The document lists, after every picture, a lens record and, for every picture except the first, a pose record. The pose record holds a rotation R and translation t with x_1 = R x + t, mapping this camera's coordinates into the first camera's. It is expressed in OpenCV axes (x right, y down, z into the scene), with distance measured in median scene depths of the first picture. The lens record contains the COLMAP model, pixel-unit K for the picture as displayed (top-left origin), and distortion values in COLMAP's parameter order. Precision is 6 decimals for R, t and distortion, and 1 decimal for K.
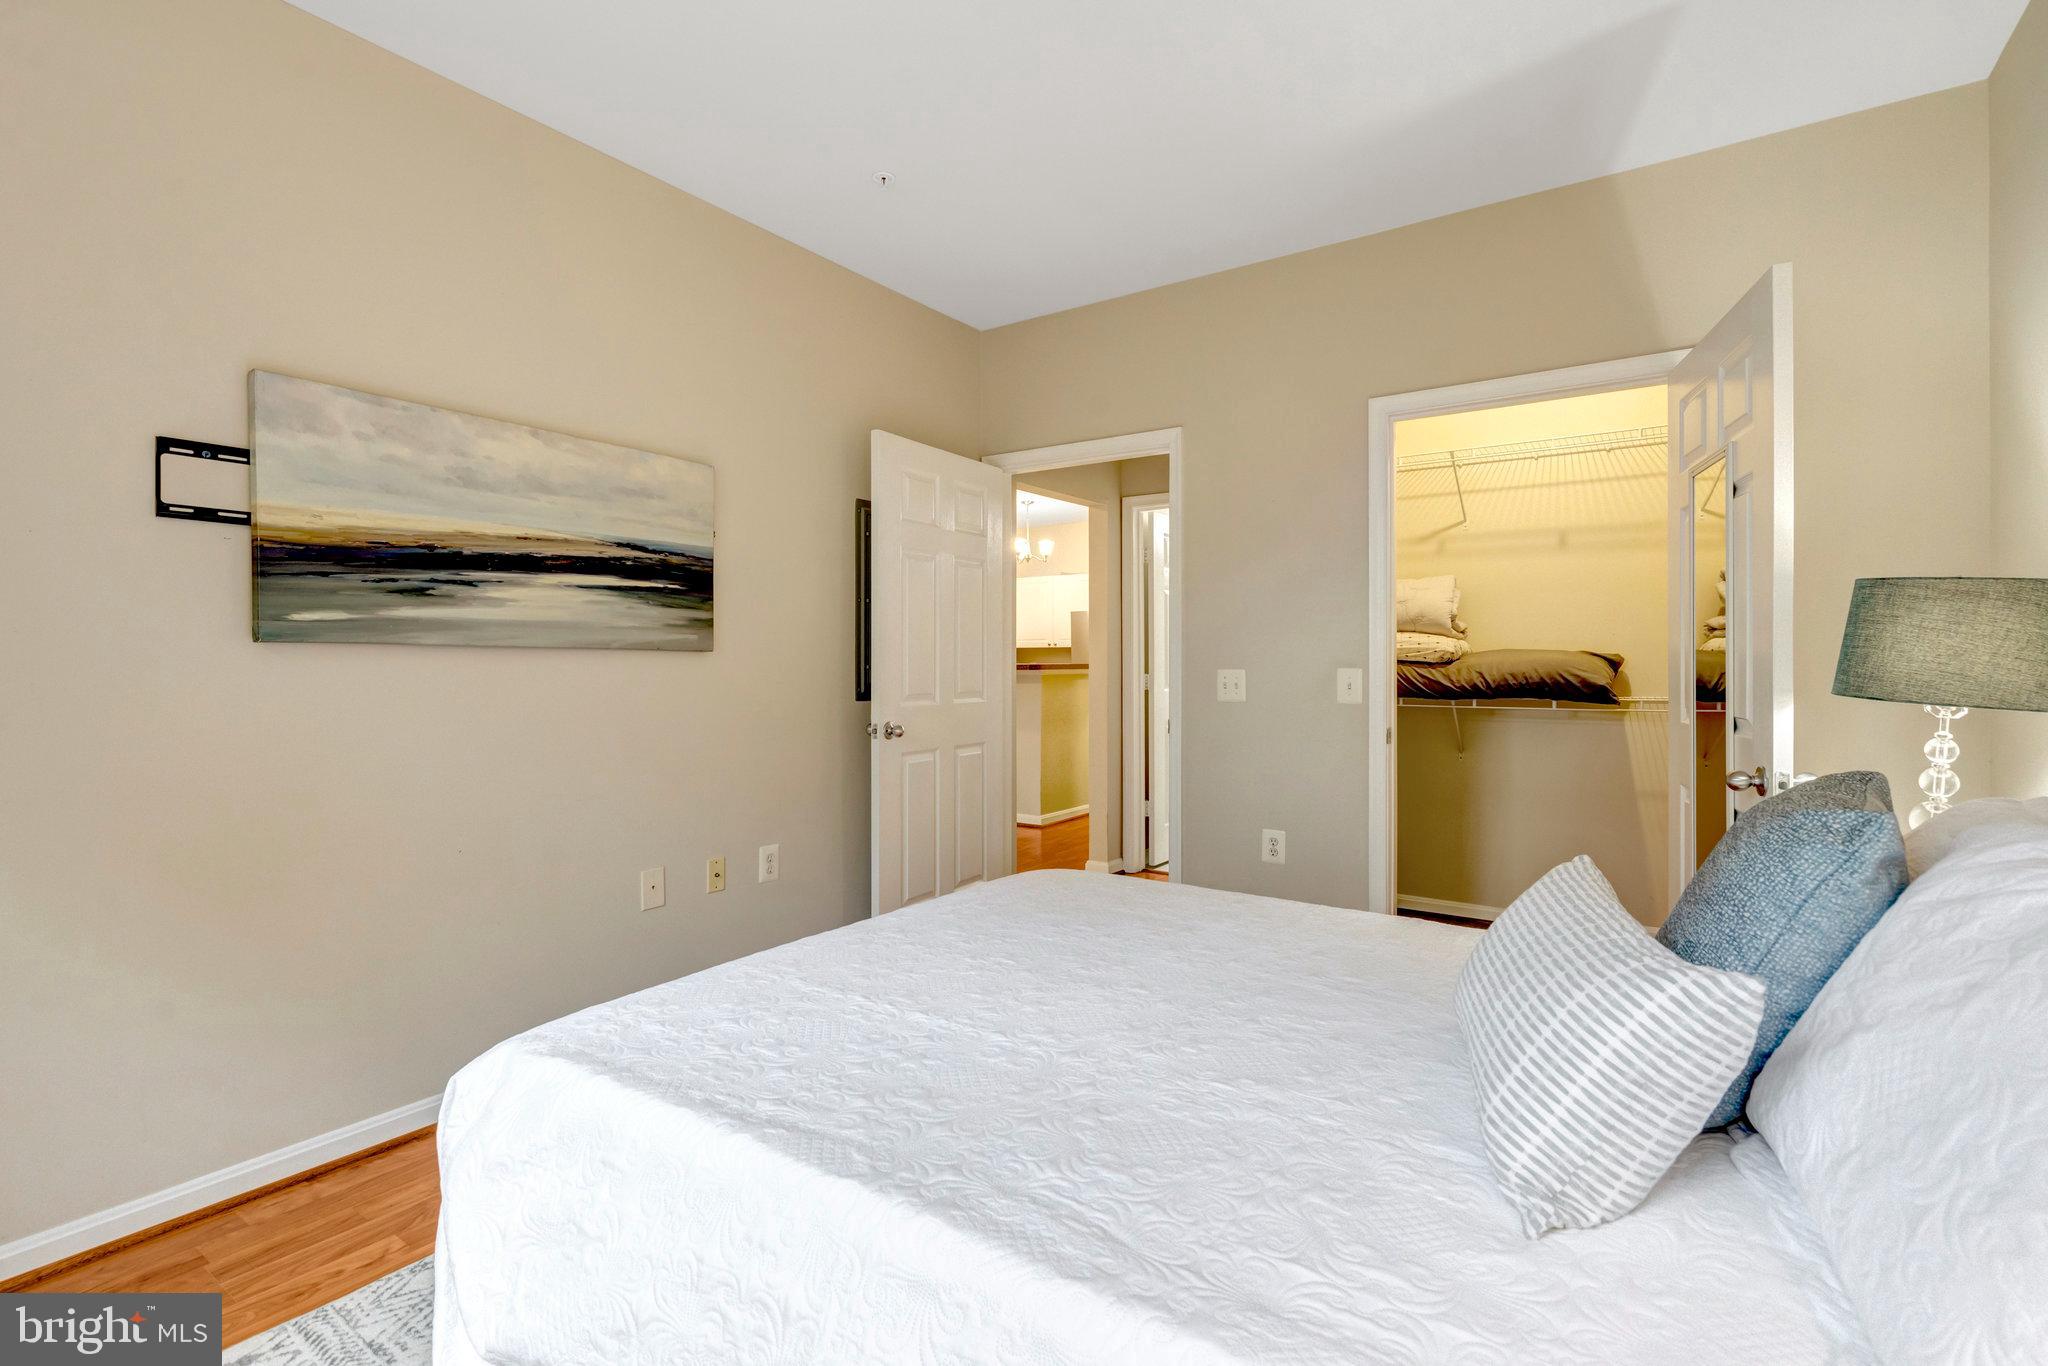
lens RADIAL K [[951.8, 0, 1022.6], [0, 951.8, 669.1], [0, 0, 1]] dist [-0.002247, -0.000208]
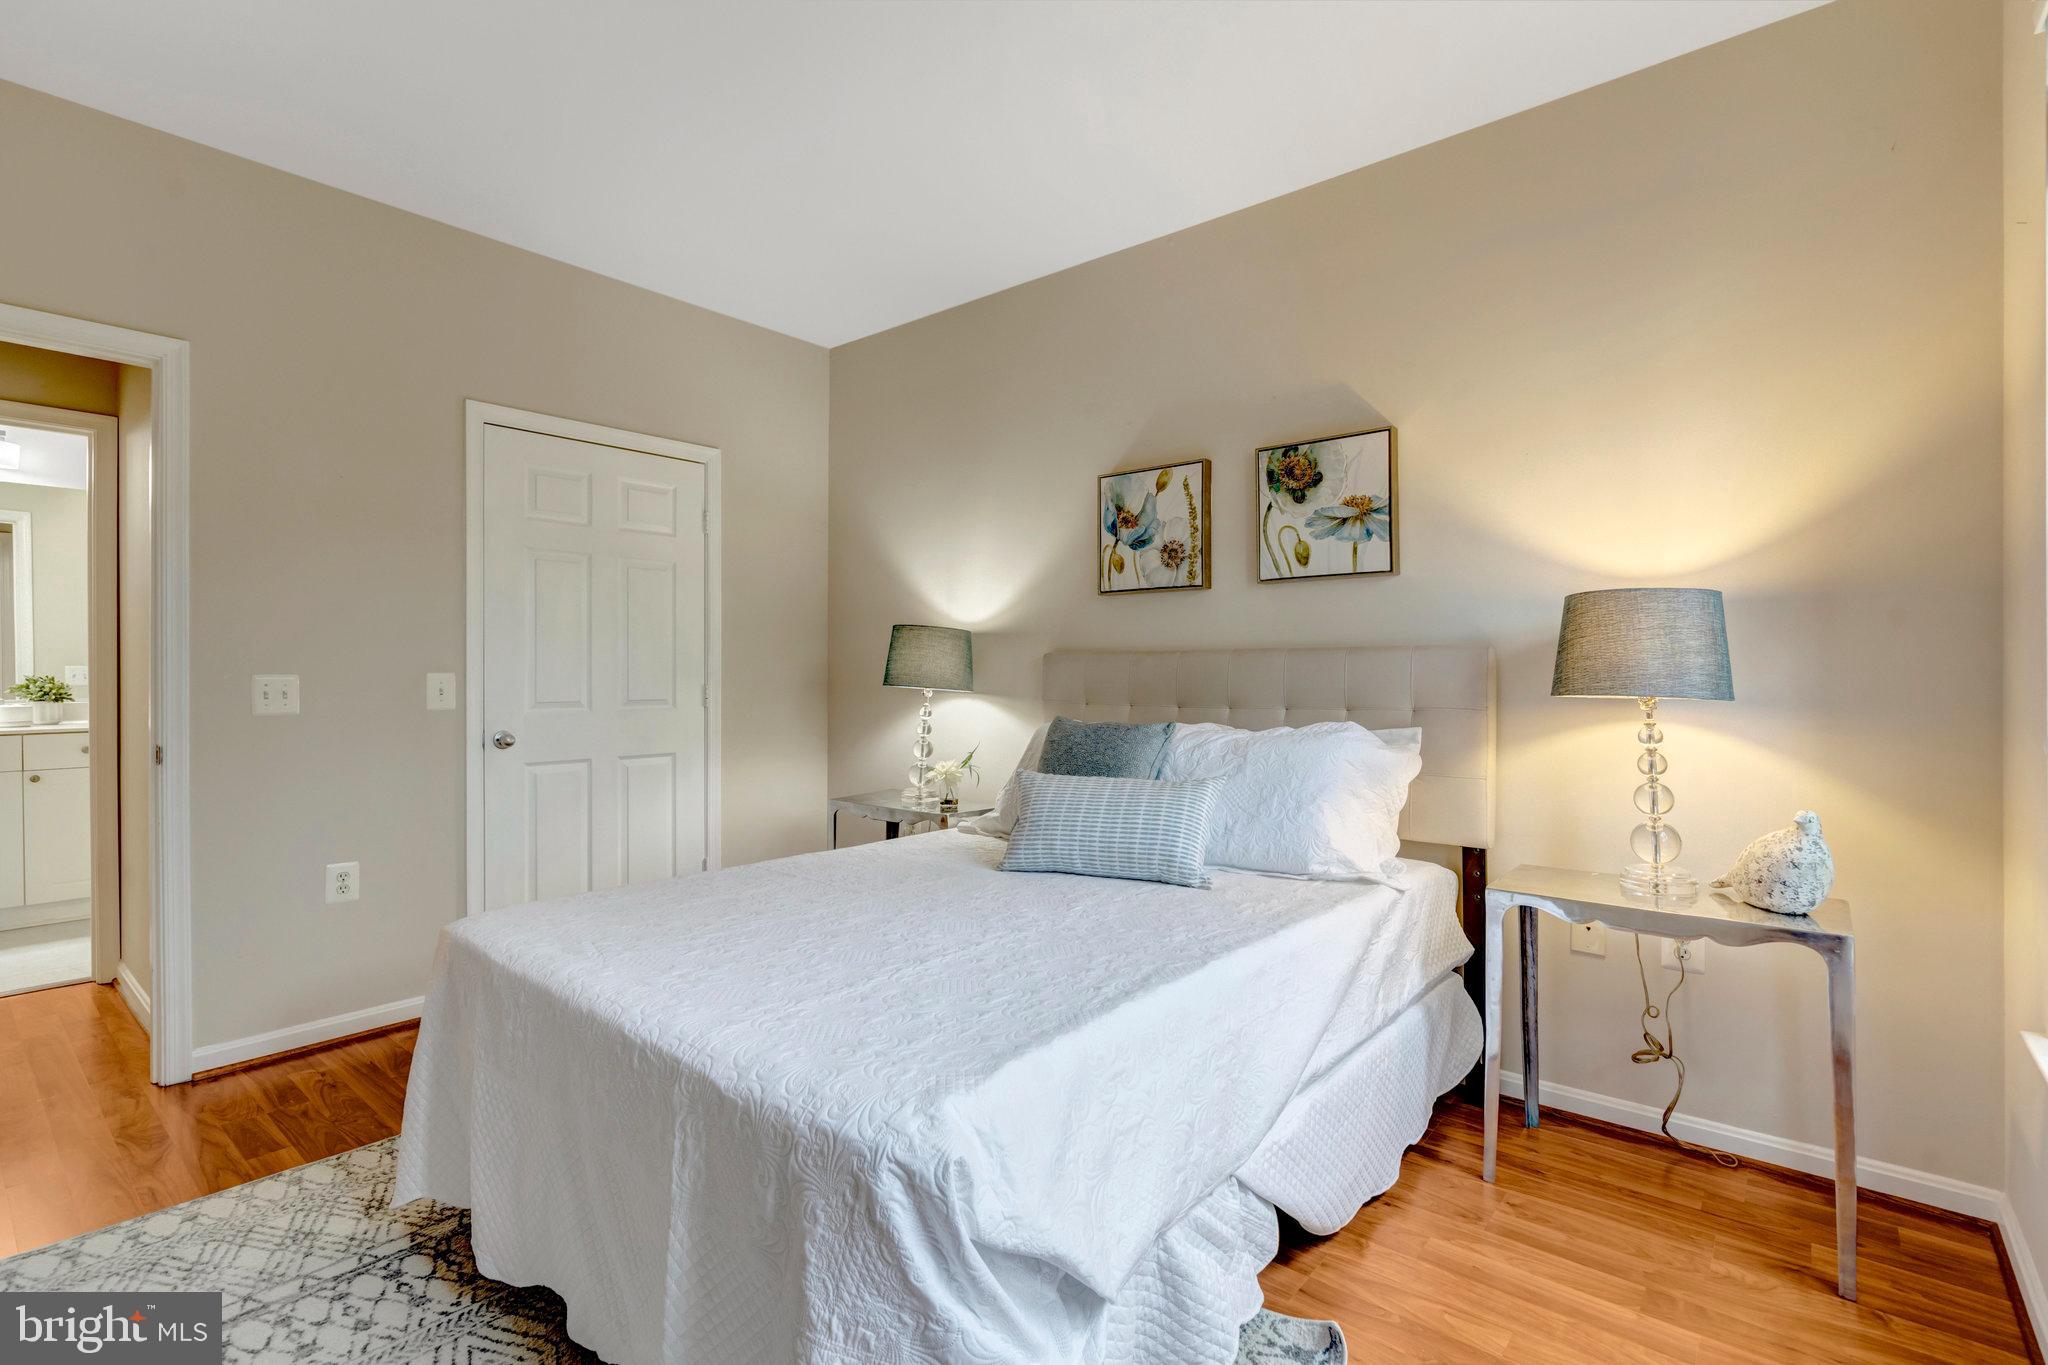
lens RADIAL K [[951.8, 0, 1021.3], [0, 951.8, 671.2], [0, 0, 1]] dist [-0.002247, -0.000208]
pose [[0.085709, 0.001914, 0.996318, -0.554602], [0.001234, 0.999997, -0.002027, 0.000254], [-0.996319, 0.001403, 0.085707, 0.337128]]
